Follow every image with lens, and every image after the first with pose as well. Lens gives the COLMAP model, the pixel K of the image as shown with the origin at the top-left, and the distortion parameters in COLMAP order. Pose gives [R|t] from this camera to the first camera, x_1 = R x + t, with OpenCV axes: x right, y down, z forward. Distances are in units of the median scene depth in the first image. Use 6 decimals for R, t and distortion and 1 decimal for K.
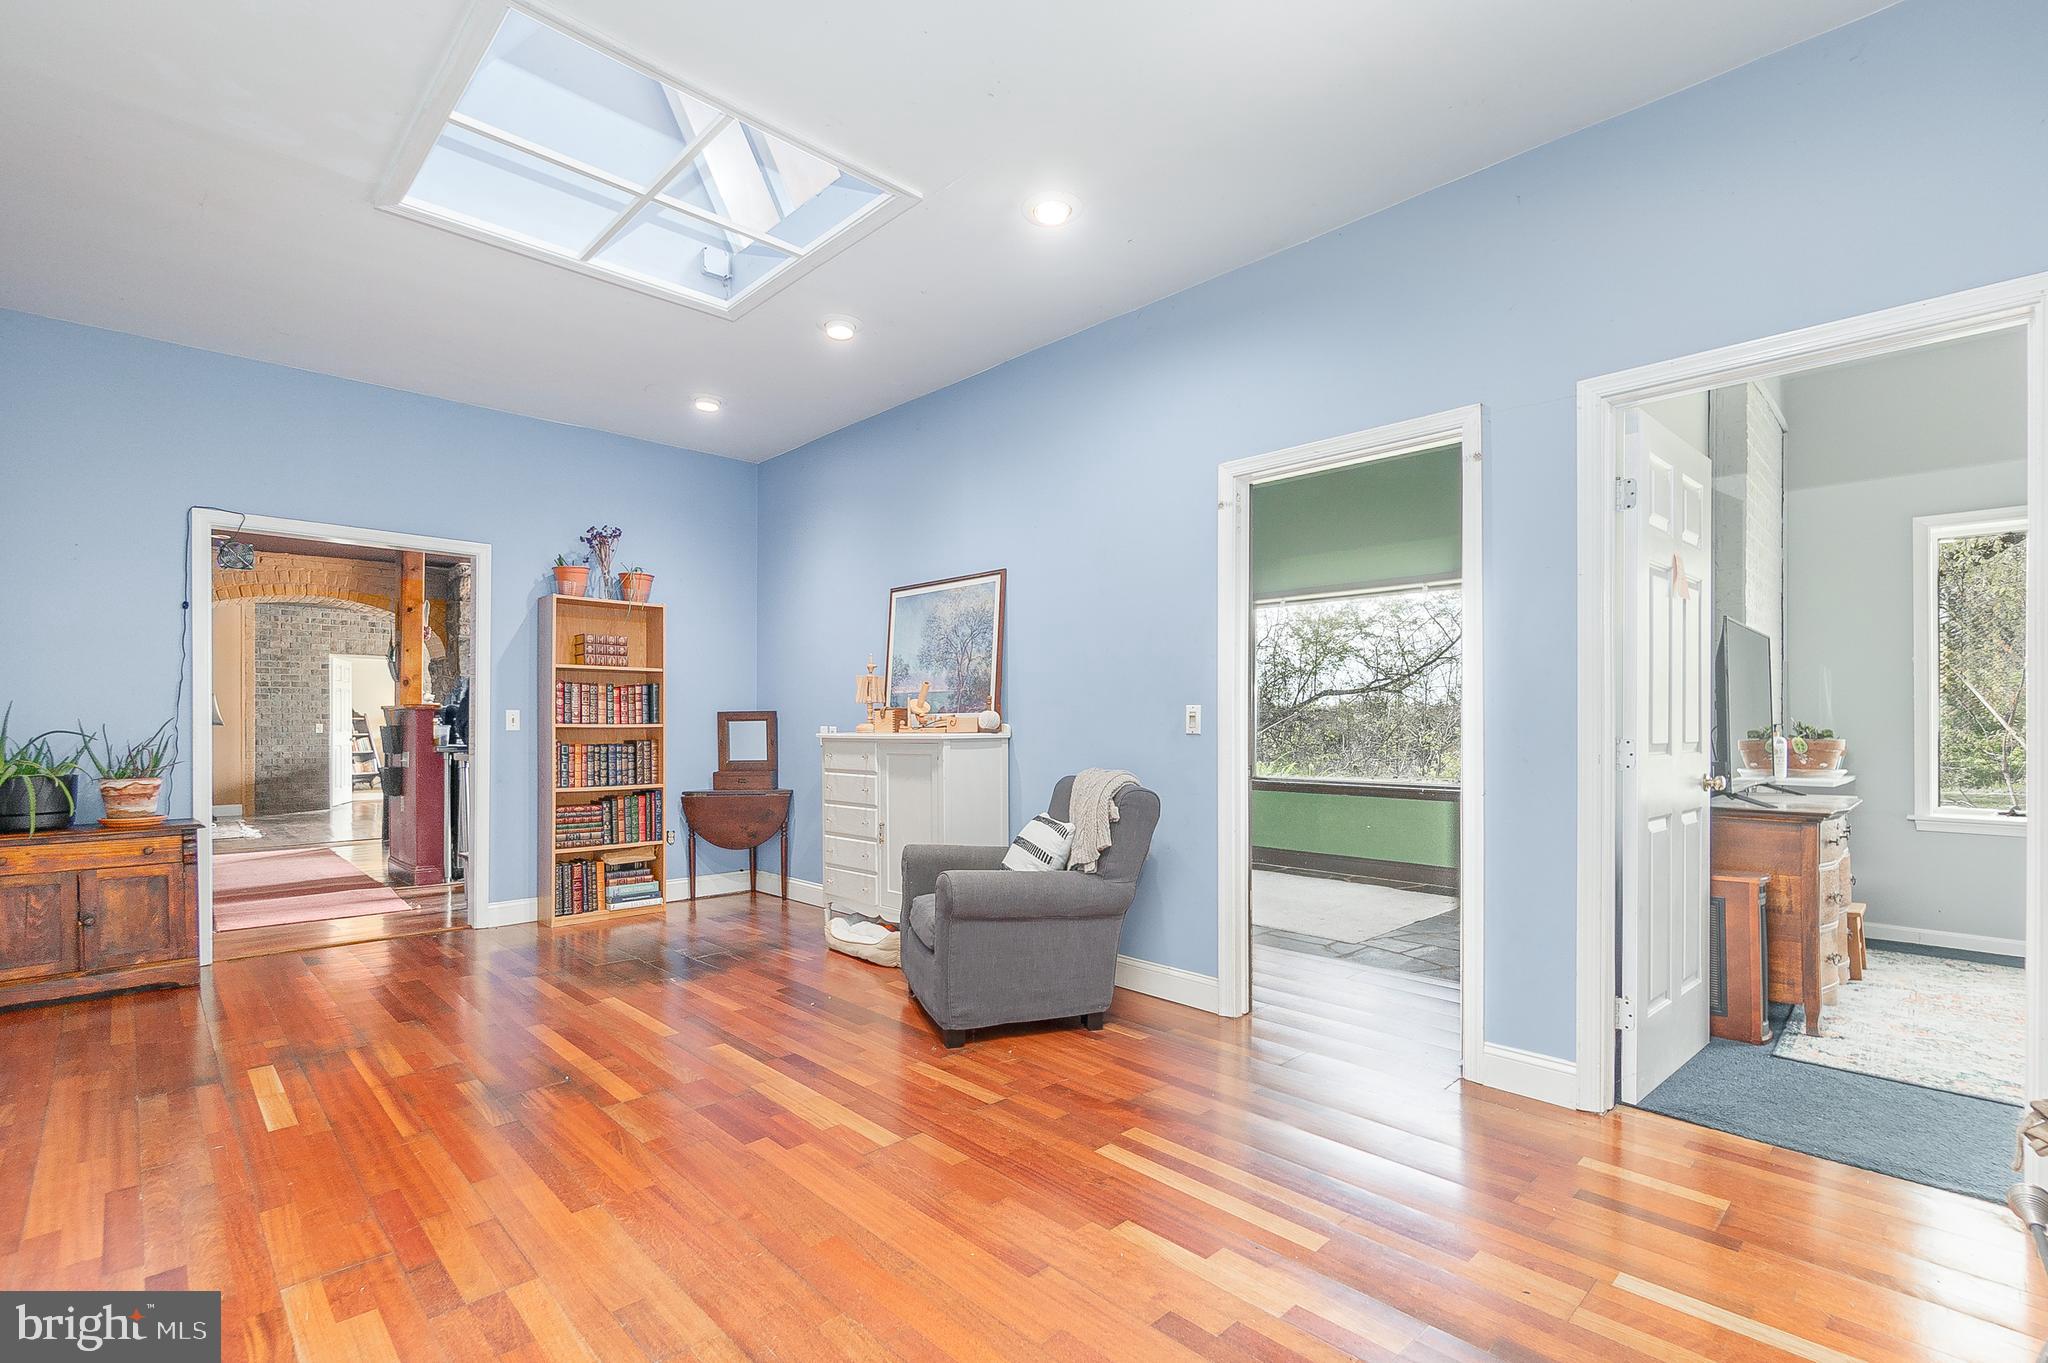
lens RADIAL K [[923.7, 0, 1010.4], [0, 923.7, 728.8], [0, 0, 1]] dist [0.000456, 0.000032]
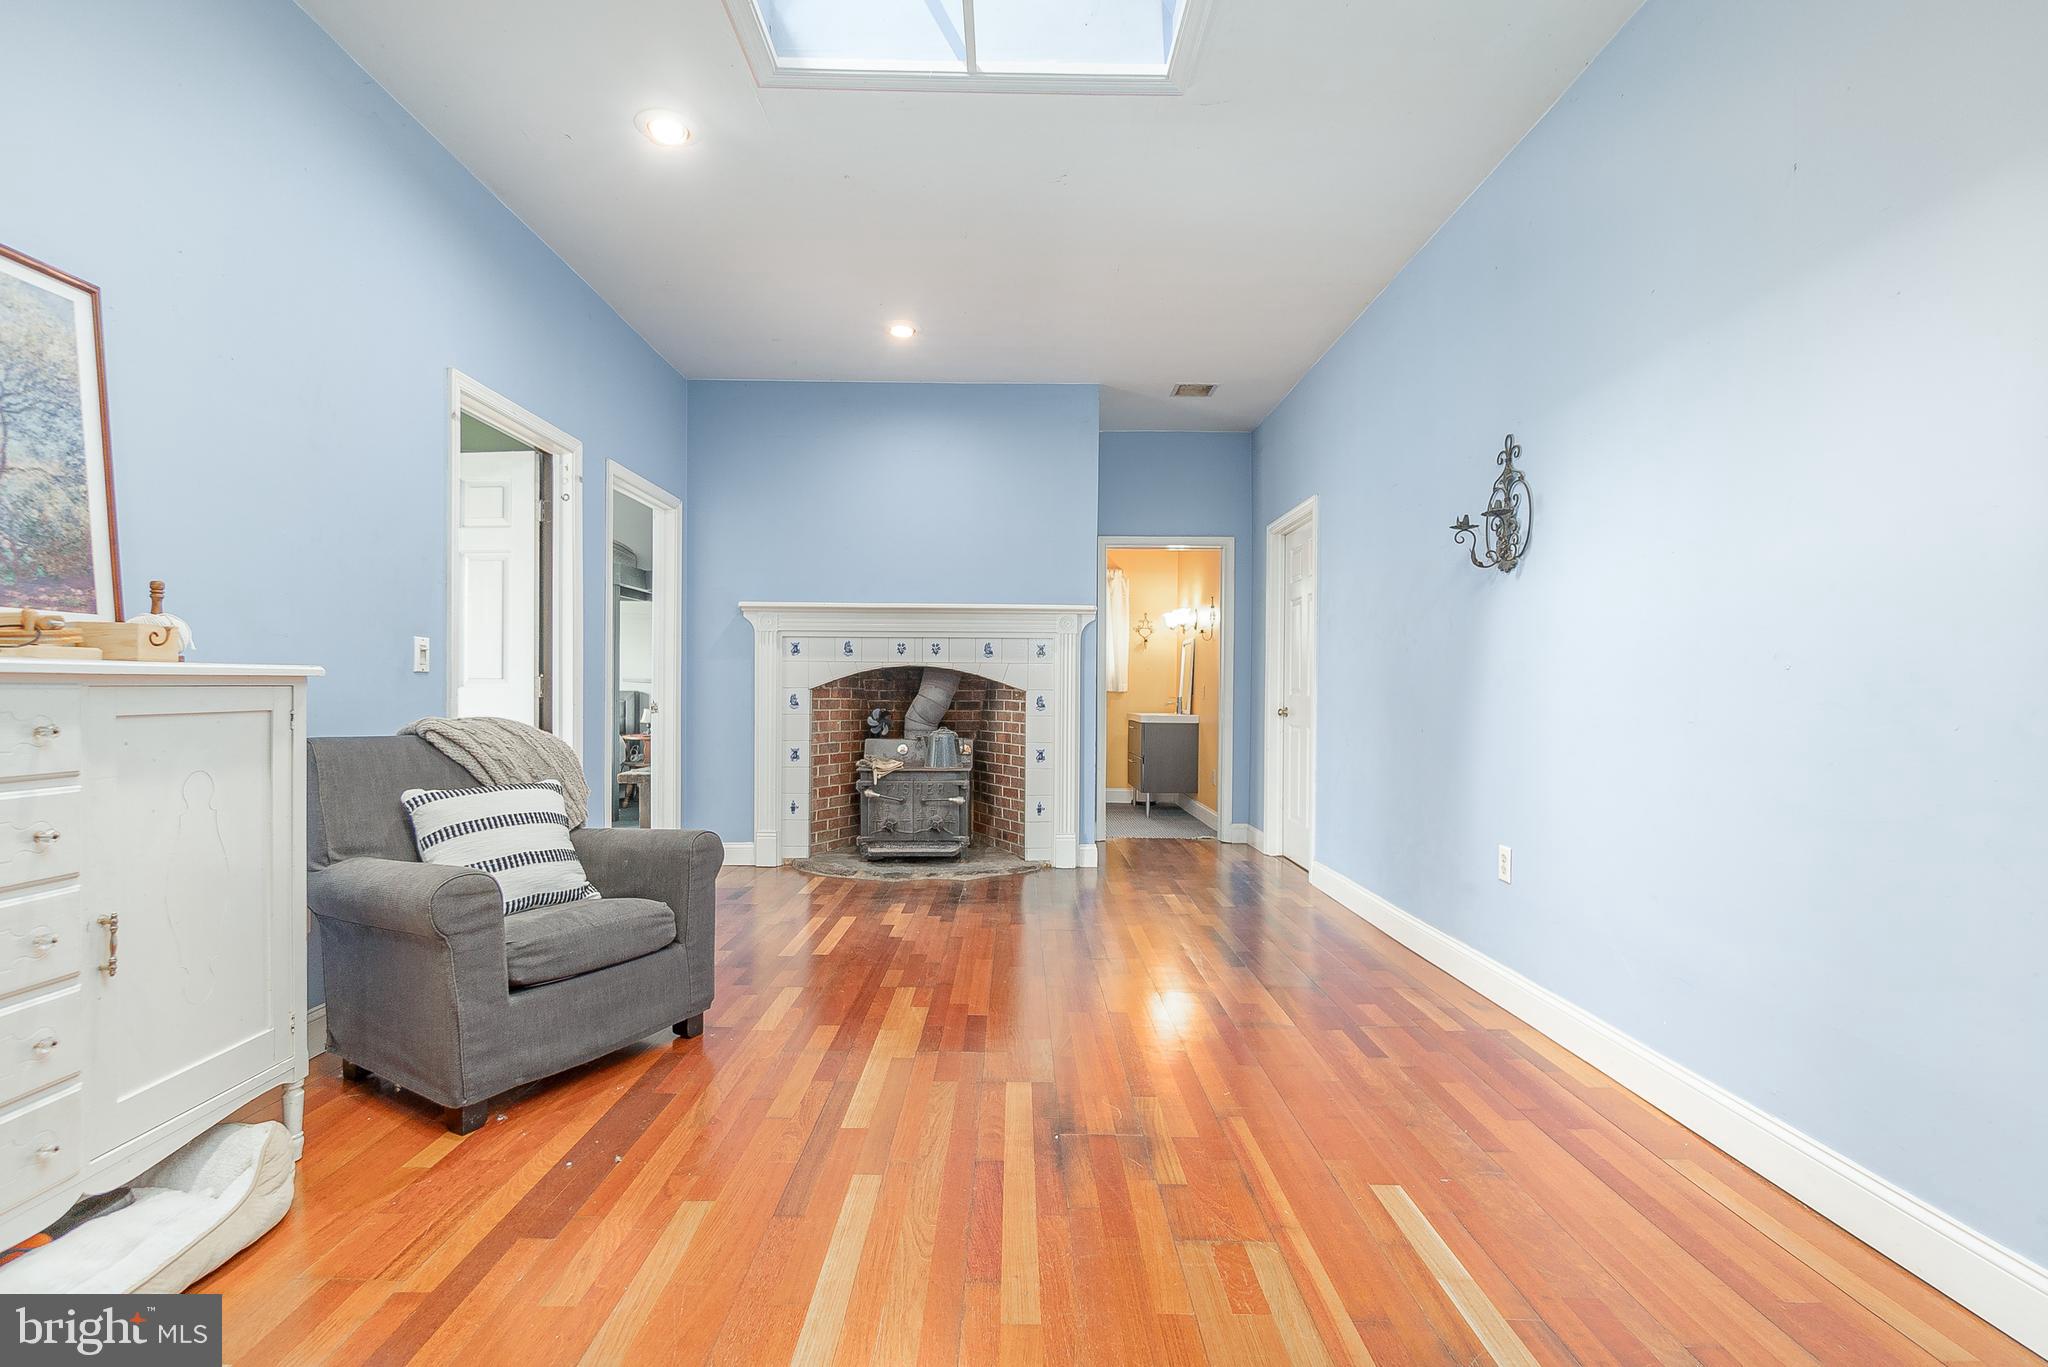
lens RADIAL K [[910.4, 0, 1022.1], [0, 910.4, 695.5], [0, 0, 1]] dist [0.000146, 0.000068]
pose [[-0.725050, -0.011693, 0.688597, -0.800616], [-0.008750, 0.999932, 0.007766, 0.016801], [-0.688641, -0.000394, -0.725102, 1.294589]]
